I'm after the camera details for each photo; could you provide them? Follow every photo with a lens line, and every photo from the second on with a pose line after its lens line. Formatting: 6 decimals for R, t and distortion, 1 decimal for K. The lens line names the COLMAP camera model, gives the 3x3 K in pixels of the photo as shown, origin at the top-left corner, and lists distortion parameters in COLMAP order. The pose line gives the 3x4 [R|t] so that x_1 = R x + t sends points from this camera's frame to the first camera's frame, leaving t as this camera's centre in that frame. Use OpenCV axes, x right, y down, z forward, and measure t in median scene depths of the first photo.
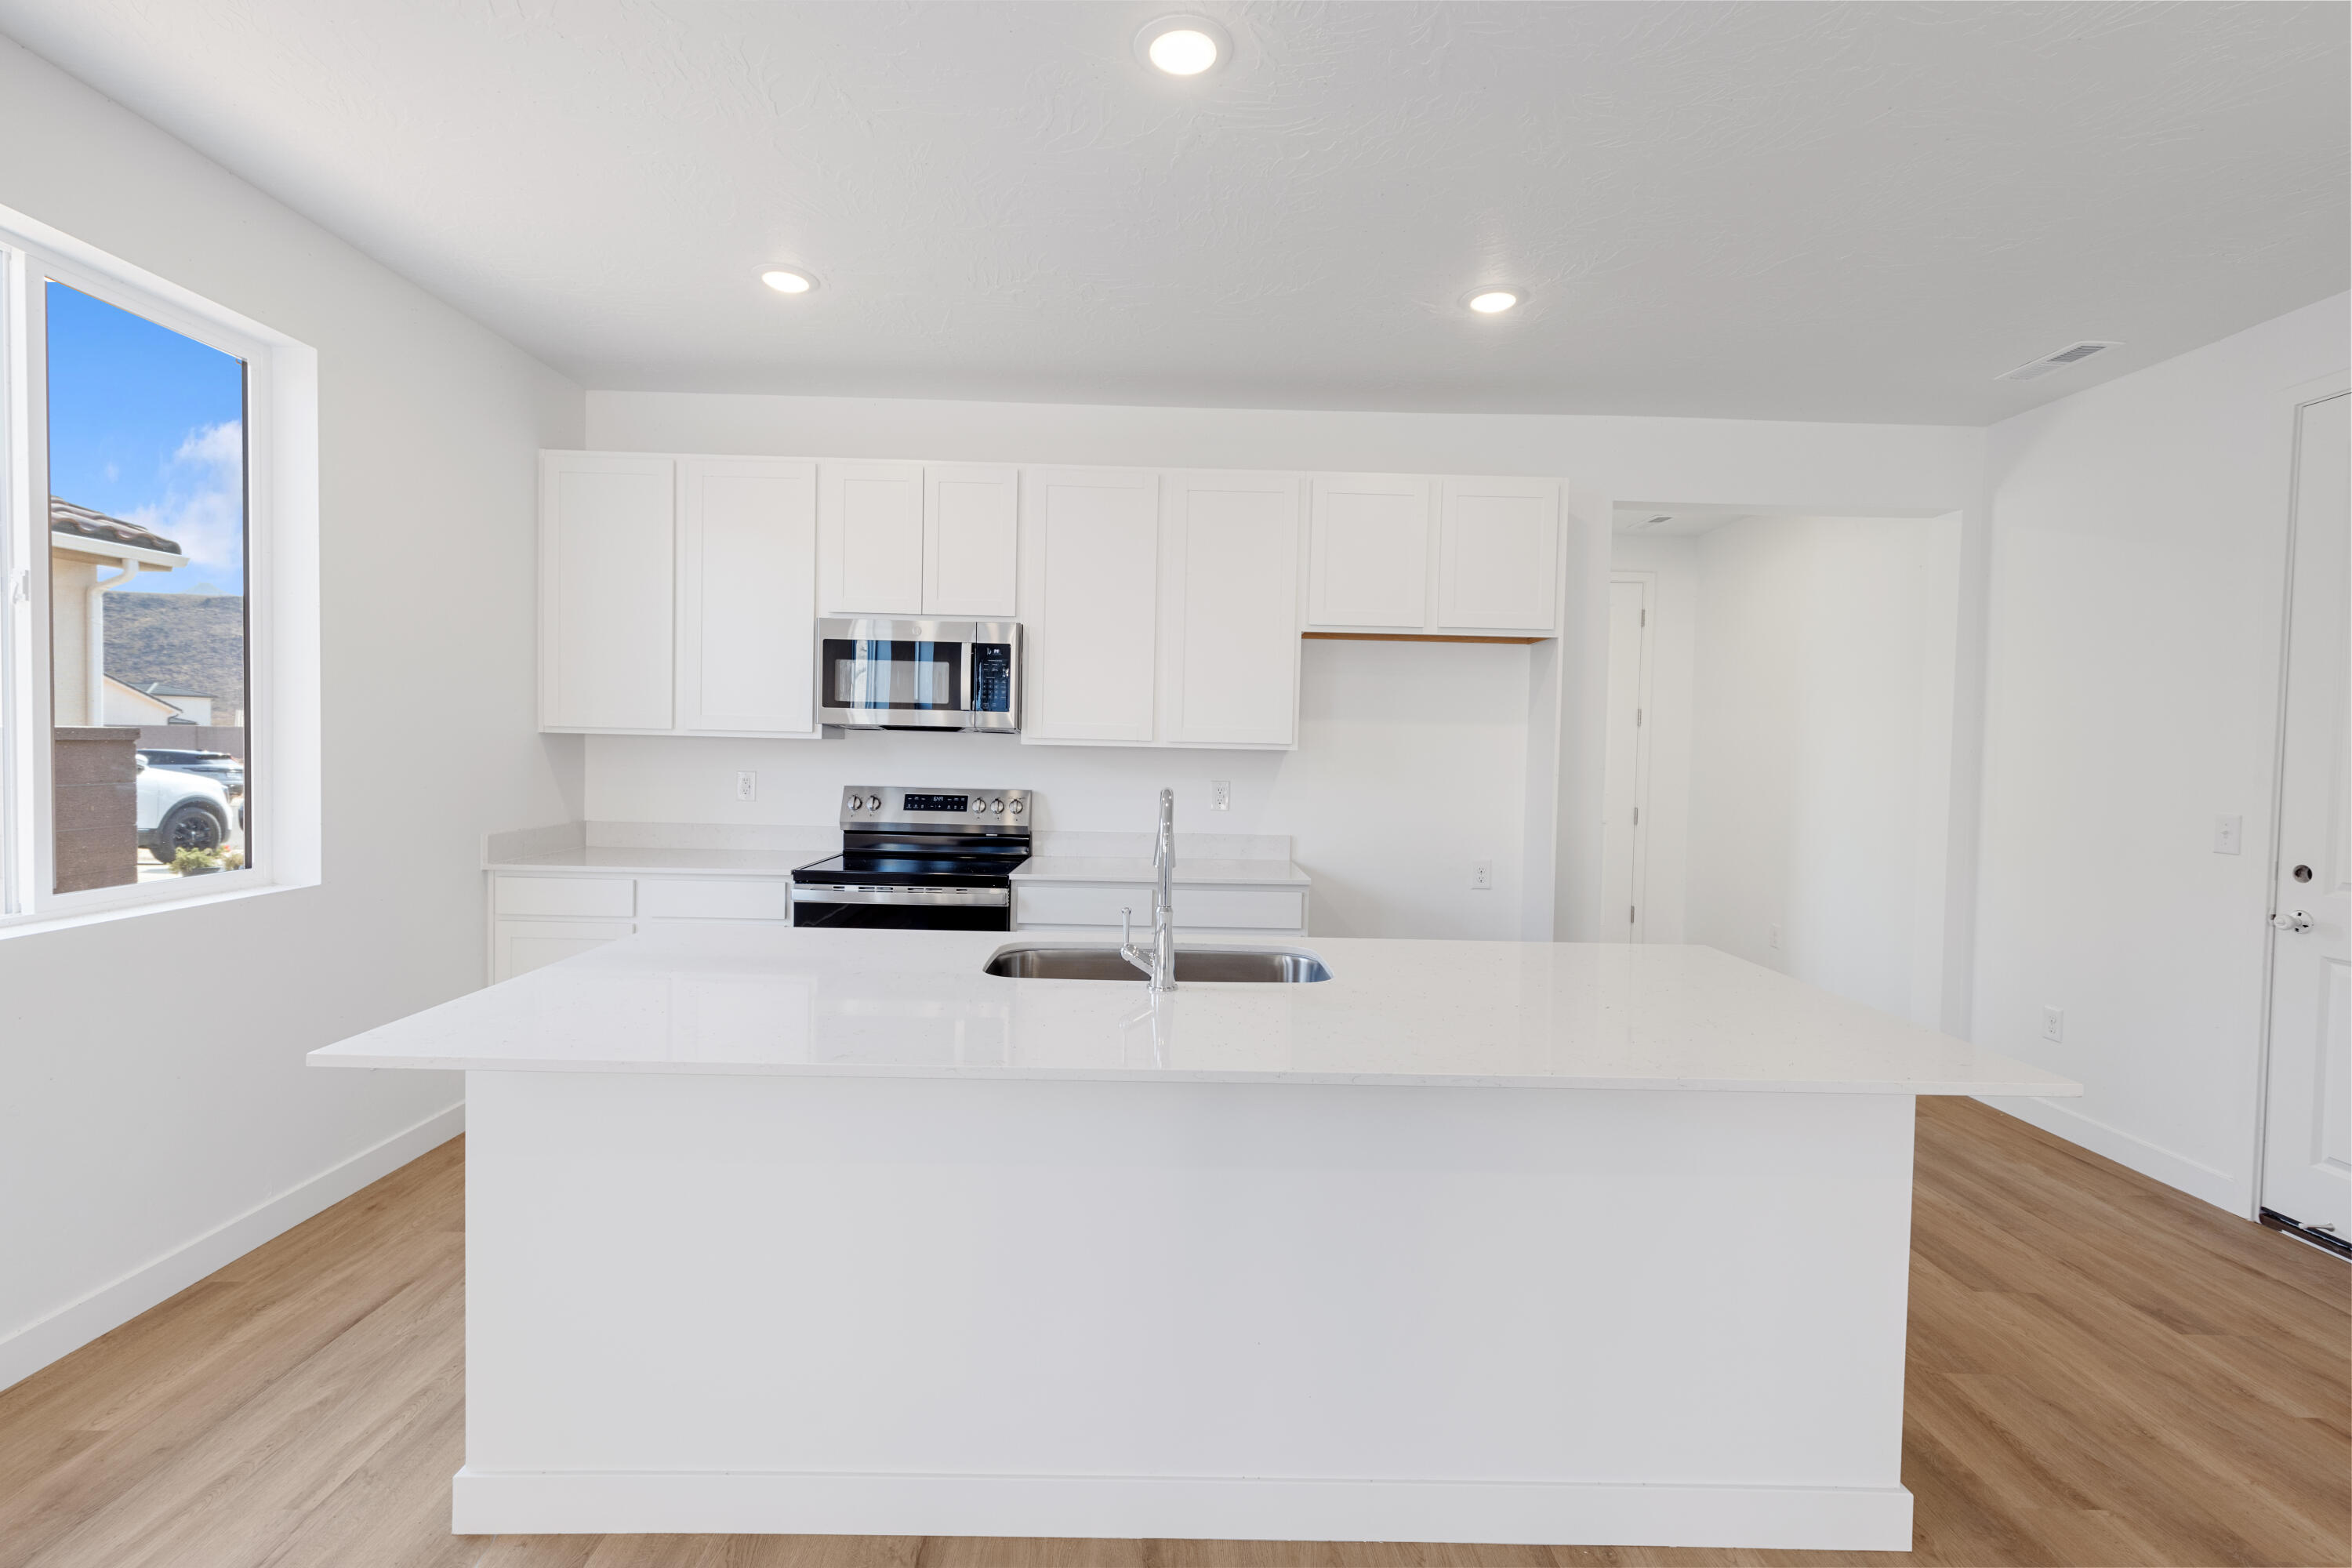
lens RADIAL K [[1062.4, 0, 1166.6], [0, 1062.4, 770.5], [0, 0, 1]] dist [0.012380, -0.000179]
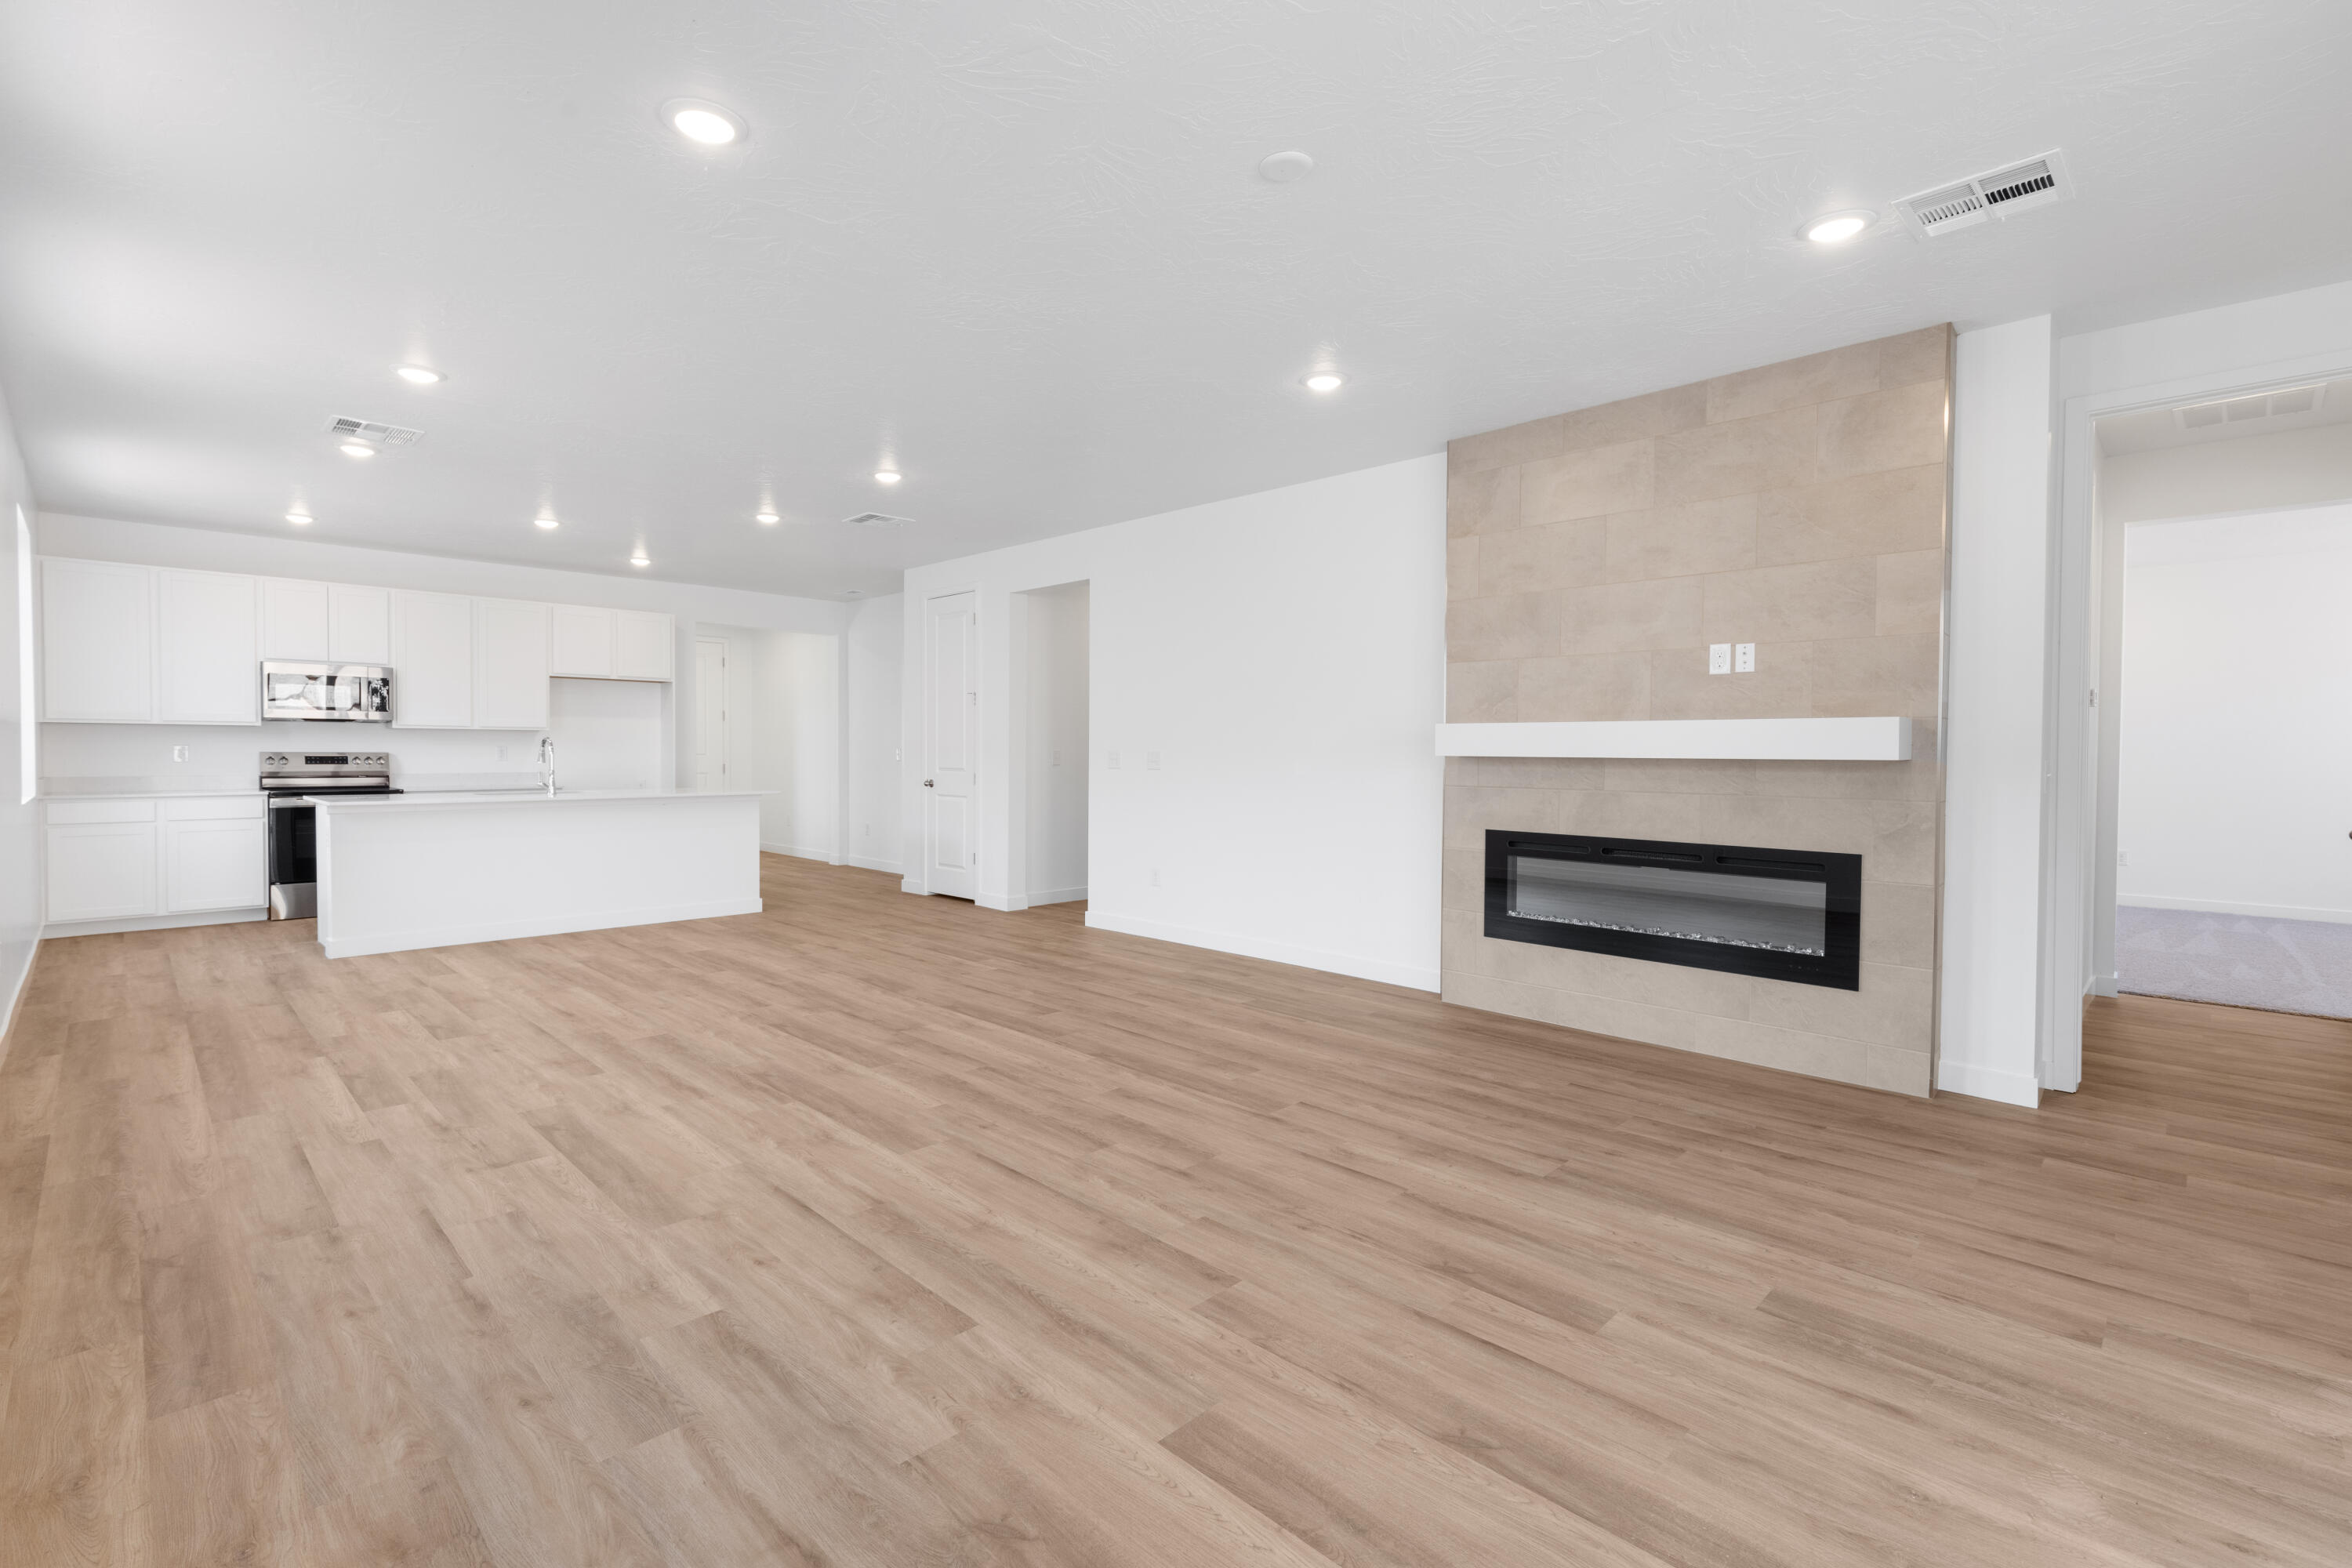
lens RADIAL K [[1062.4, 0, 1166.6], [0, 1062.4, 770.5], [0, 0, 1]] dist [0.012380, -0.000179]
pose [[0.708894, -0.029864, 0.704682, -0.512184], [0.018455, 0.999547, 0.023794, 0.032074], [-0.705073, -0.003863, 0.709124, -1.408561]]
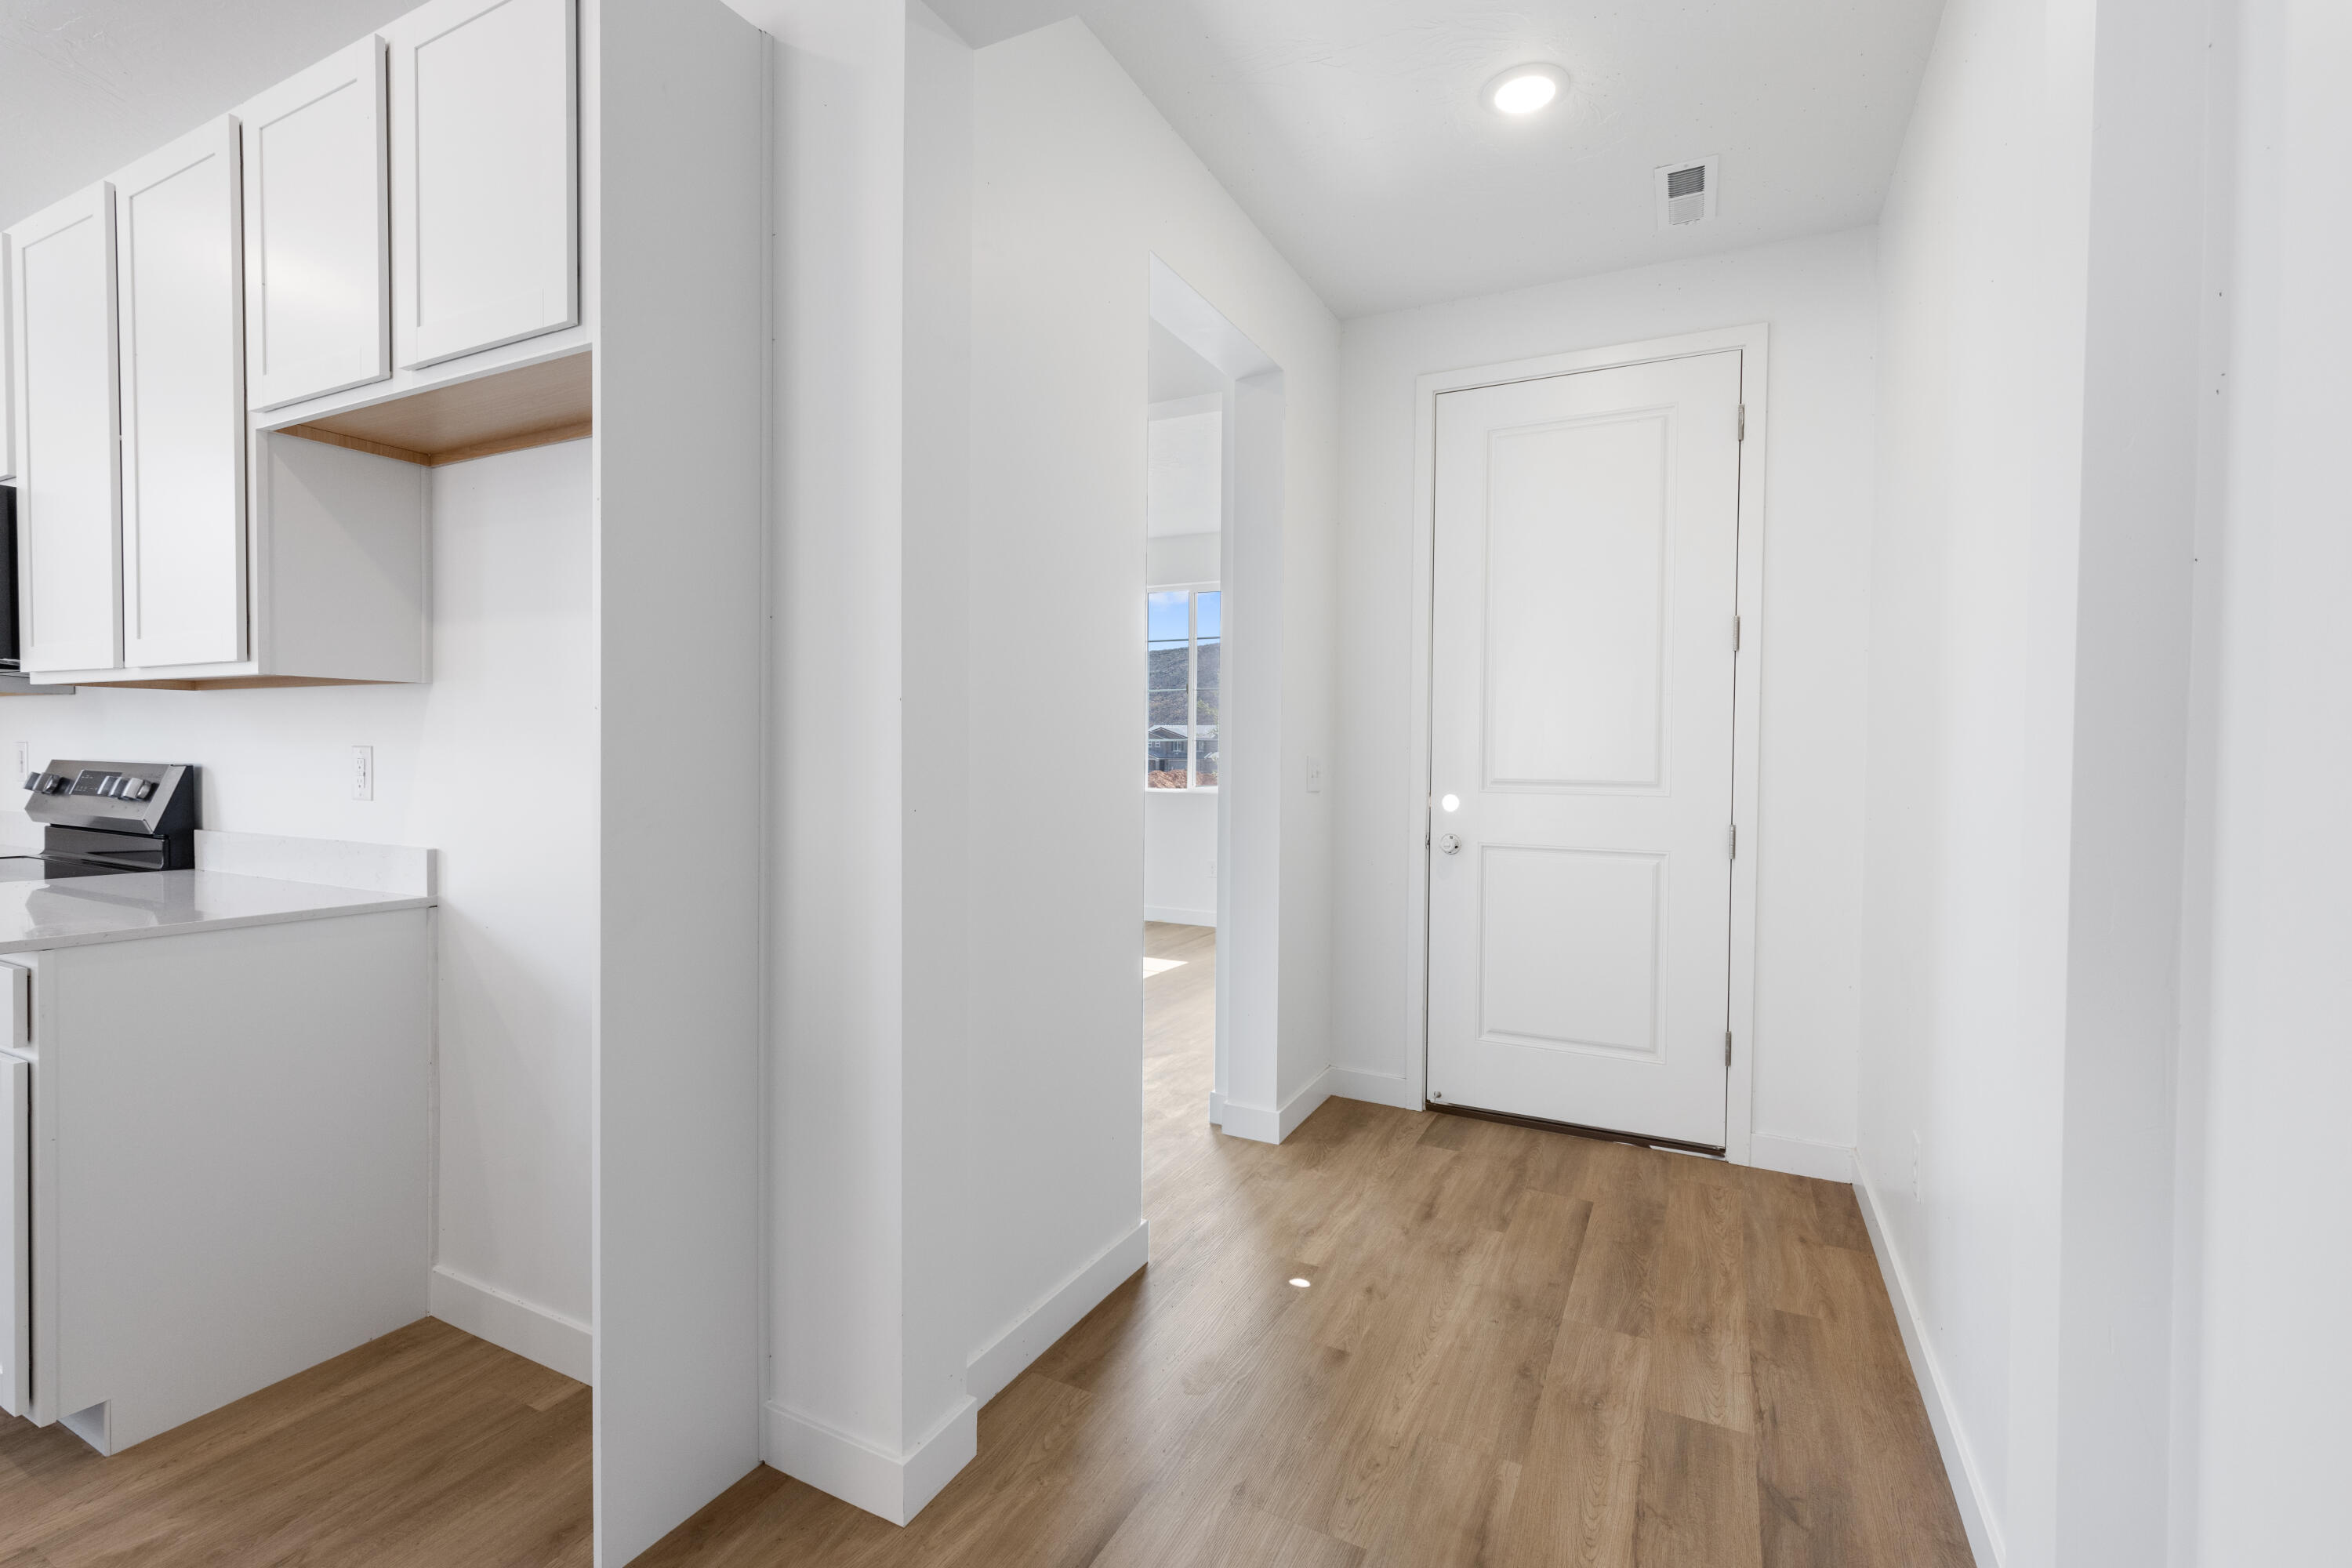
lens RADIAL K [[1062.4, 0, 1166.6], [0, 1062.4, 770.5], [0, 0, 1]] dist [0.012380, -0.000179]
pose [[0.881880, -0.008115, -0.471404, 0.727525], [-0.003203, 0.999726, -0.023201, 0.036790], [0.471463, 0.021970, 0.881612, 0.763960]]
